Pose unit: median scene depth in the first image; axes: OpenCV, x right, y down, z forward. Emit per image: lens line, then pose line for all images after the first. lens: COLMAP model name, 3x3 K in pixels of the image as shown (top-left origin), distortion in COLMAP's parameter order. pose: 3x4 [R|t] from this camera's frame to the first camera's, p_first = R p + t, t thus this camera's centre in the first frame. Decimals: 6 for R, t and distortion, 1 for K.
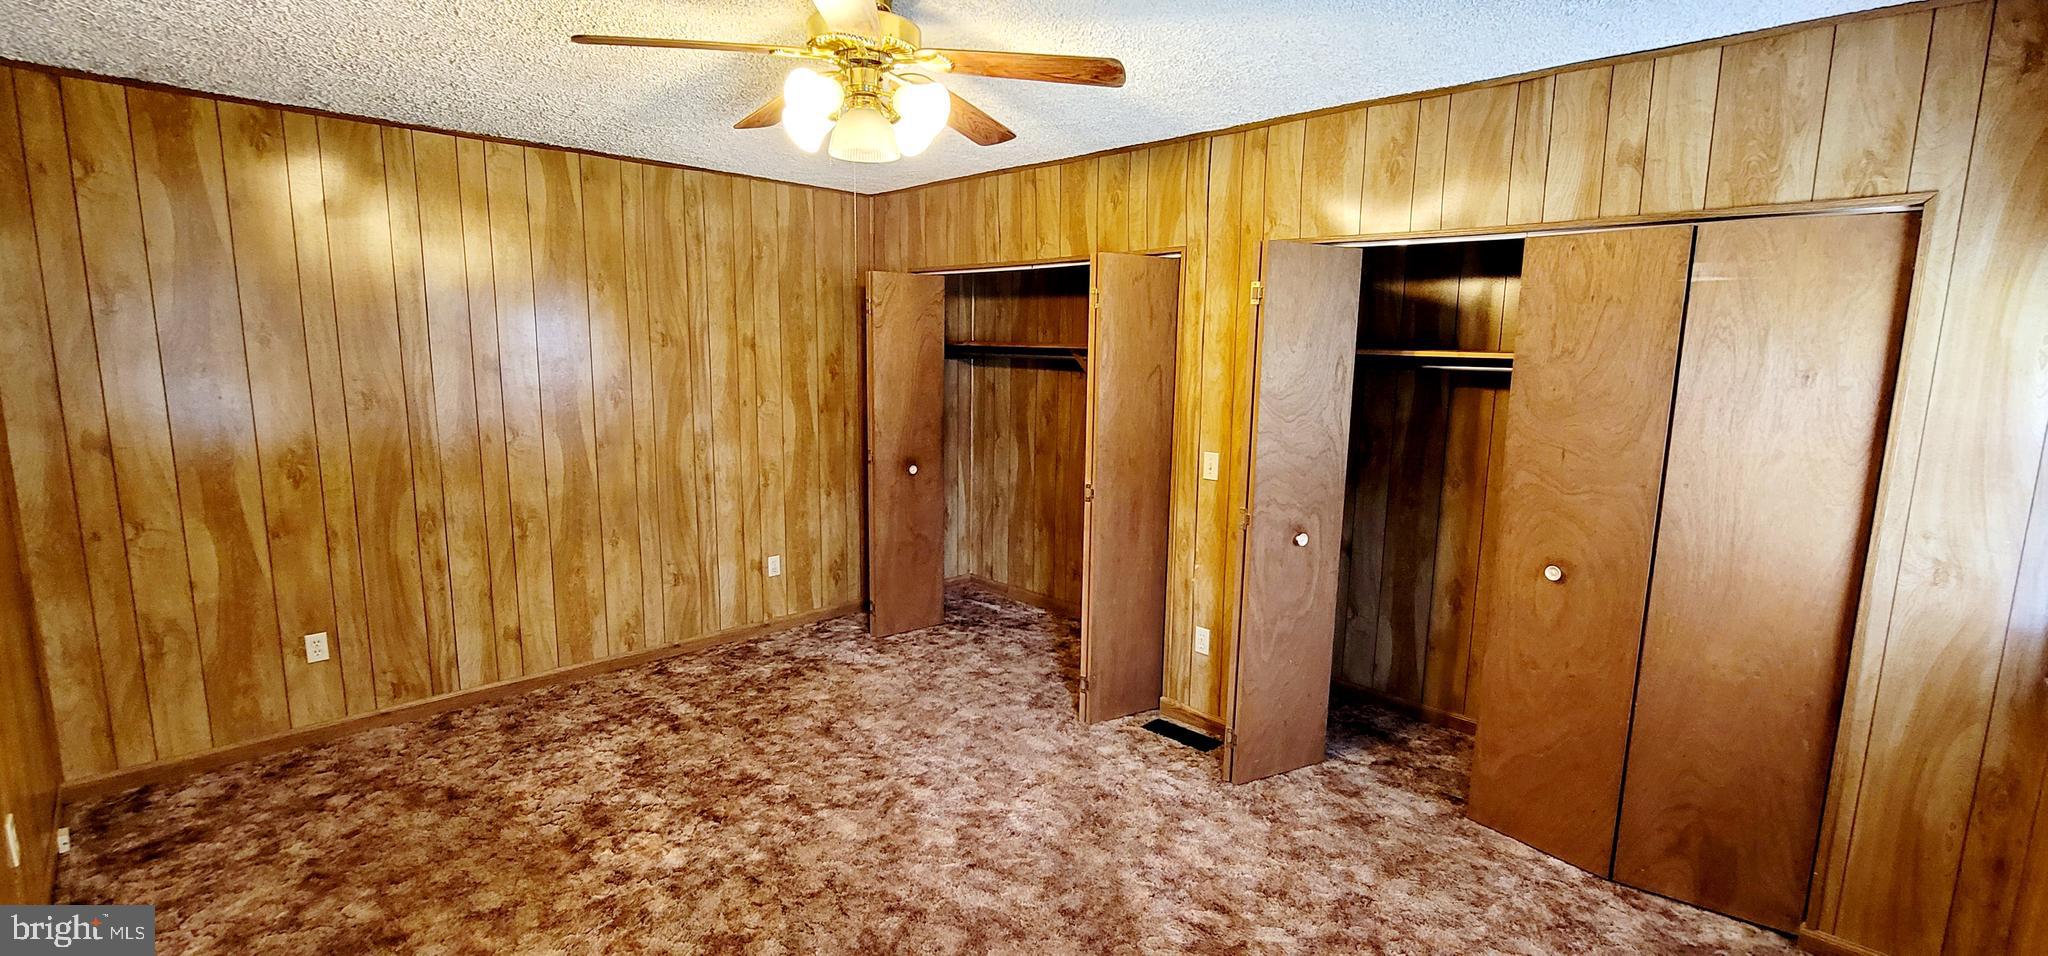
lens RADIAL K [[870.1, 0, 1026.8], [0, 870.1, 481.2], [0, 0, 1]] dist [-0.008716, 0.001689]
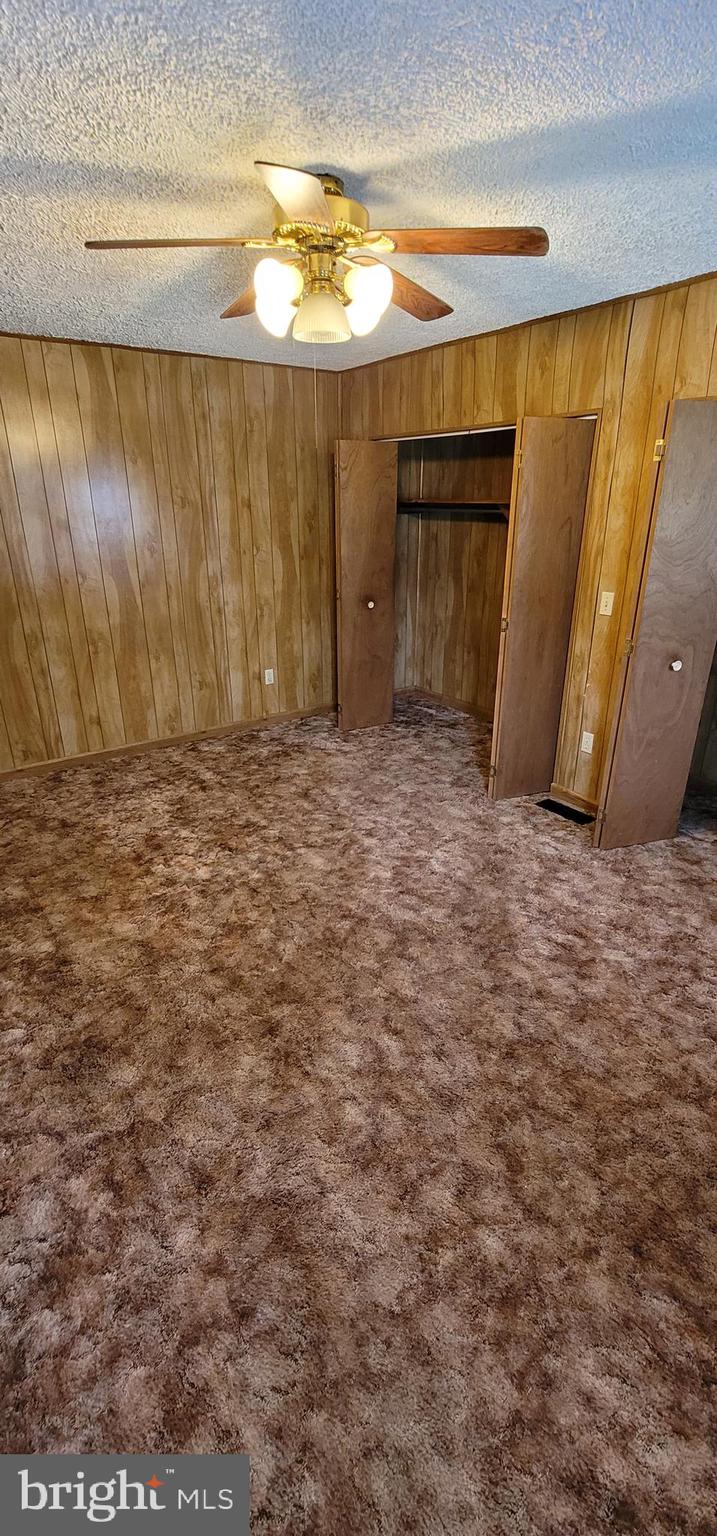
lens RADIAL K [[652.6, 0, 358.1], [0, 652.6, 768.1], [0, 0, 1]] dist [-0.008716, 0.001689]
pose [[0.986774, 0.043823, -0.156069, 0.021295], [-0.006346, 0.972471, 0.232938, -0.004004], [0.161980, -0.228866, 0.959887, 0.005981]]
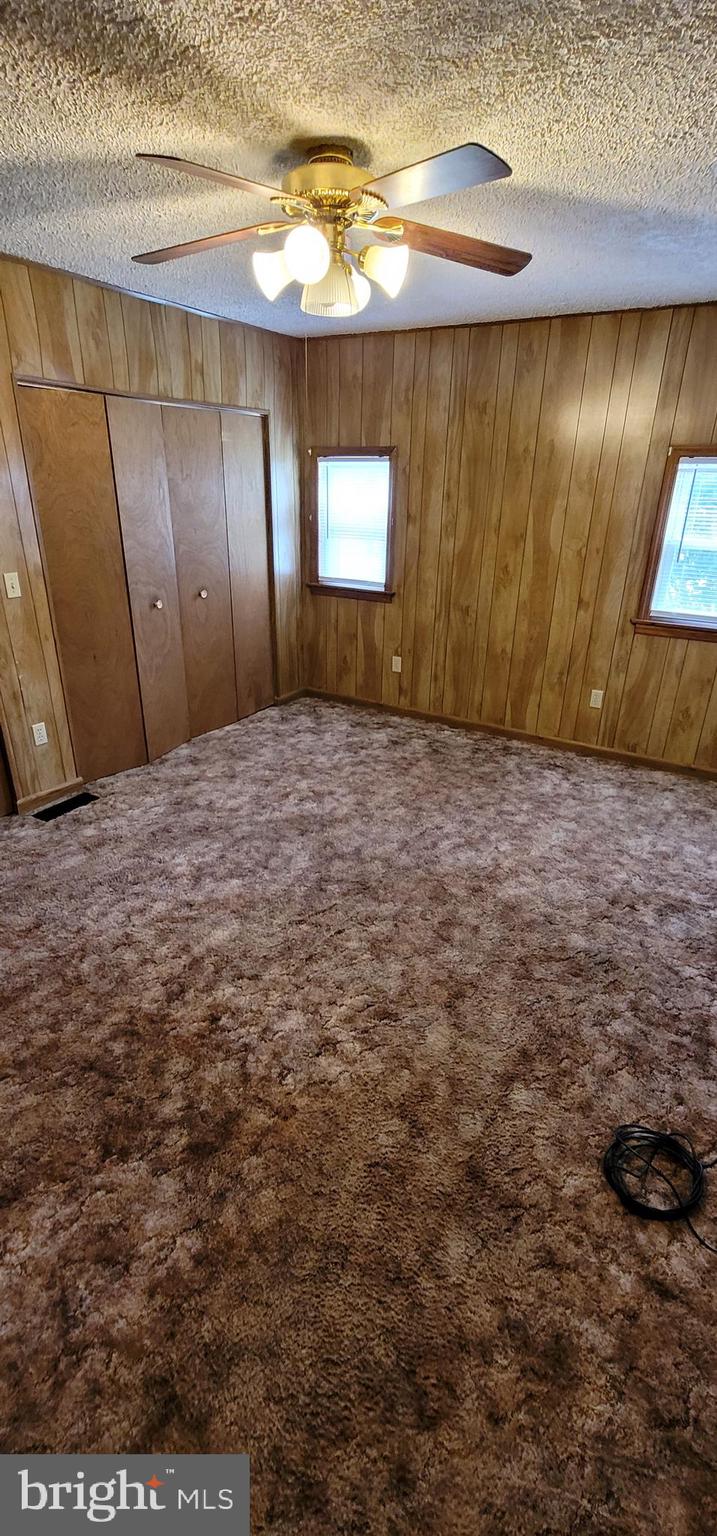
lens RADIAL K [[652.6, 0, 353.9], [0, 652.6, 766.7], [0, 0, 1]] dist [-0.008716, 0.001689]
pose [[-0.210175, -0.412110, 0.886561, -0.869850], [0.134348, 0.886039, 0.443717, -0.147328], [-0.968389, 0.212367, -0.130857, 0.850649]]
